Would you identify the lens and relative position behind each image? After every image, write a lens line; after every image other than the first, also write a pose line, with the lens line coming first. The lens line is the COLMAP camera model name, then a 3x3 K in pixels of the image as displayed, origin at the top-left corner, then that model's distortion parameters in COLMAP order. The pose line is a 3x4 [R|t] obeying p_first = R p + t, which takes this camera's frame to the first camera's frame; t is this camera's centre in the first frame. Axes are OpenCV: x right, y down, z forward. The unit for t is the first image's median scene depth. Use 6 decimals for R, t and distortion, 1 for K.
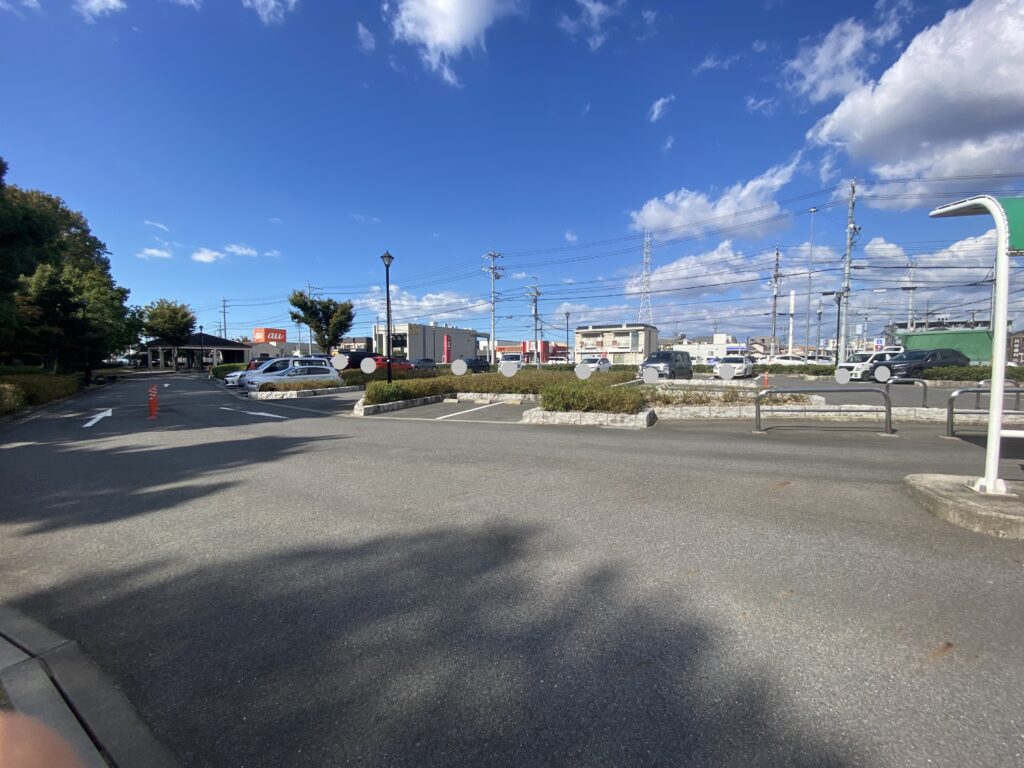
lens RADIAL K [[411.0, 0, 512.0], [0, 411.0, 384.0], [0, 0, 1]] dist [-0.001216, -0.008717]
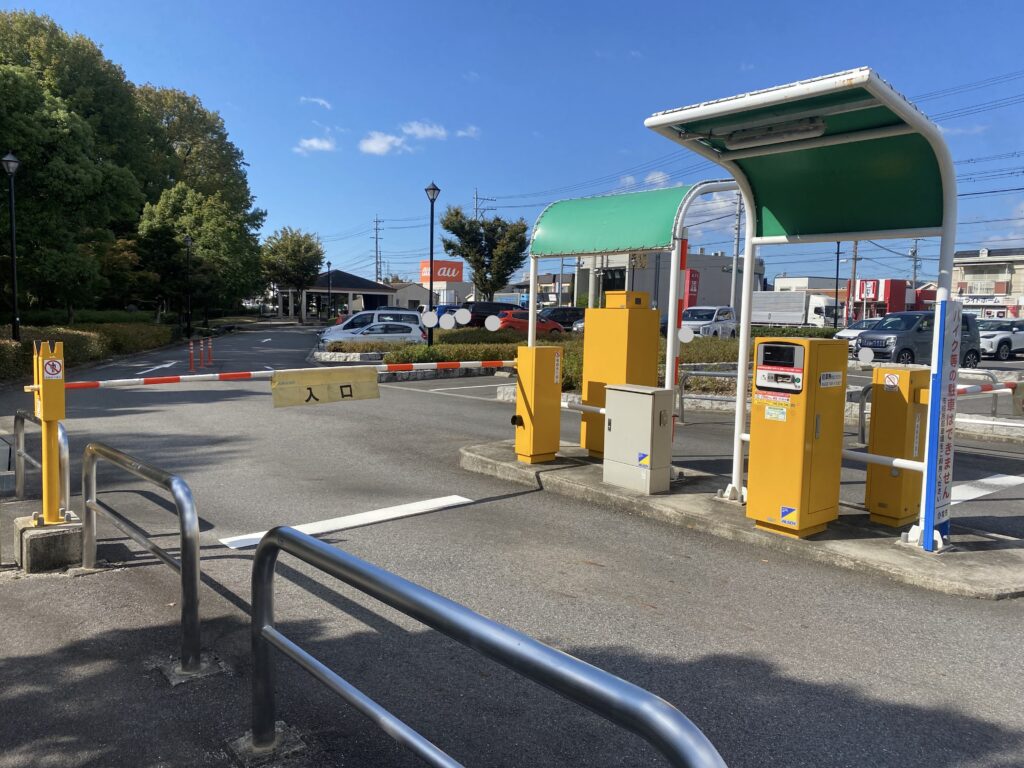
lens RADIAL K [[772.2, 0, 511.8], [0, 772.2, 359.7], [0, 0, 1]] dist [0.061391, -0.003204]
pose [[0.888939, 0.048412, -0.455459, 0.148268], [-0.046819, 0.998794, 0.014786, -0.002152], [0.455626, 0.008180, 0.890134, -0.075563]]
